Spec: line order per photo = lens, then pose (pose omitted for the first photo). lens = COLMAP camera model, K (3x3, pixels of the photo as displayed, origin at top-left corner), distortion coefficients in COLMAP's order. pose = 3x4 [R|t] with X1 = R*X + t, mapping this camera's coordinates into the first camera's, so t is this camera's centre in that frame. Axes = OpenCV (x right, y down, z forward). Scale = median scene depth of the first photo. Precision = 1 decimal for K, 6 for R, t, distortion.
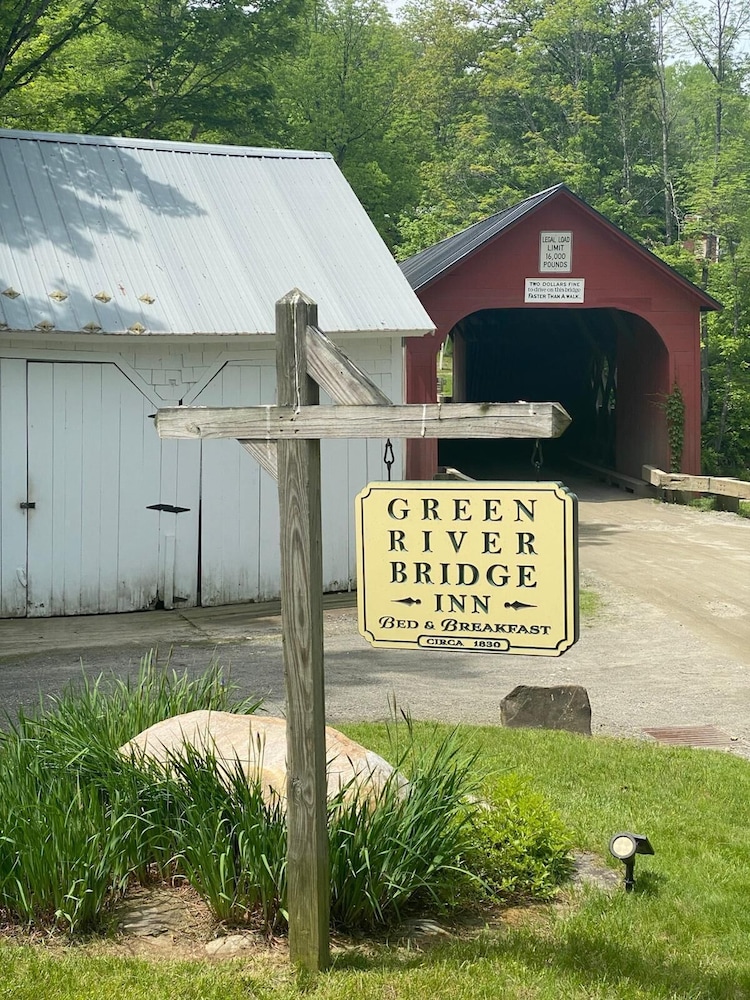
lens RADIAL K [[1552.8, 0, 375.0], [0, 1552.8, 500.0], [0, 0, 1]] dist [0.213257, -0.003172]
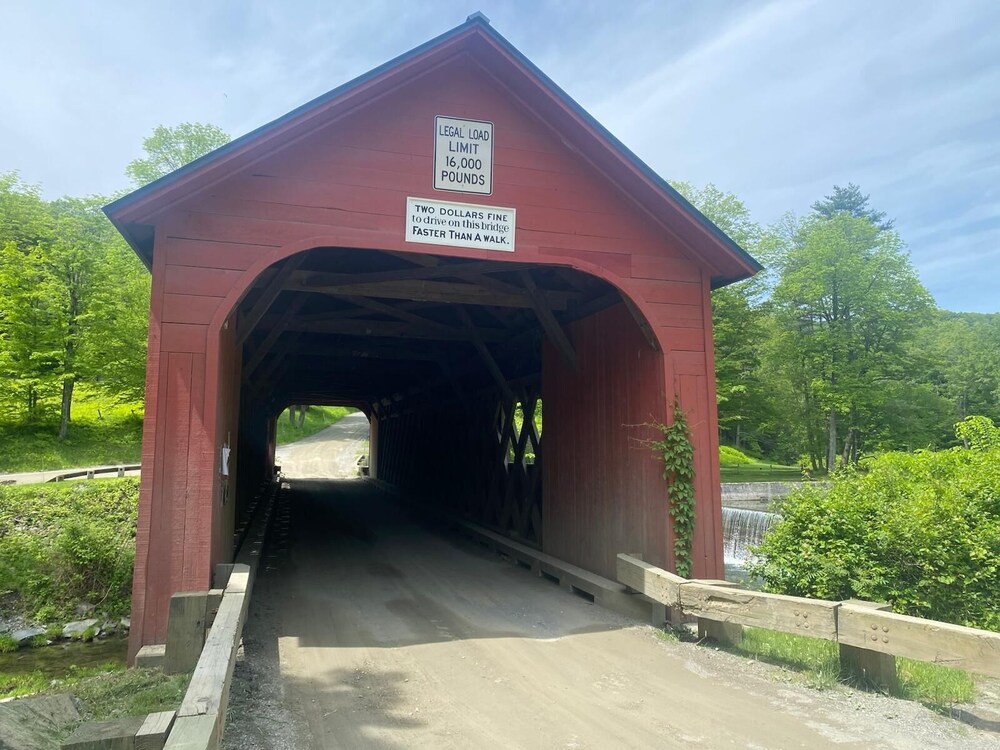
lens RADIAL K [[756.0, 0, 500.0], [0, 756.0, 375.0], [0, 0, 1]] dist [0.059794, -0.089459]
pose [[0.983113, 0.028906, 0.180703, 0.082554], [0.007930, 0.979789, -0.199876, -0.032360], [-0.182828, 0.197933, 0.963014, 0.759971]]
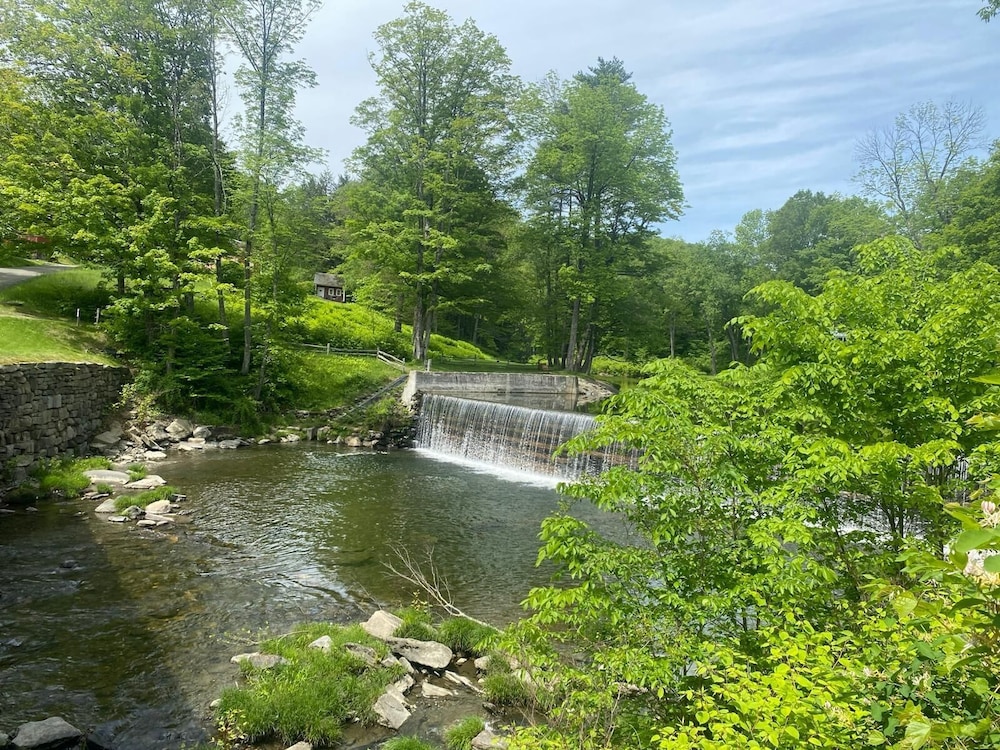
lens RADIAL K [[756.0, 0, 500.0], [0, 756.0, 375.0], [0, 0, 1]] dist [0.059794, -0.089459]
pose [[0.864535, 0.040074, 0.500972, 0.161859], [-0.007666, 0.997751, -0.066583, -0.030179], [-0.502514, 0.053723, 0.862898, 0.925520]]
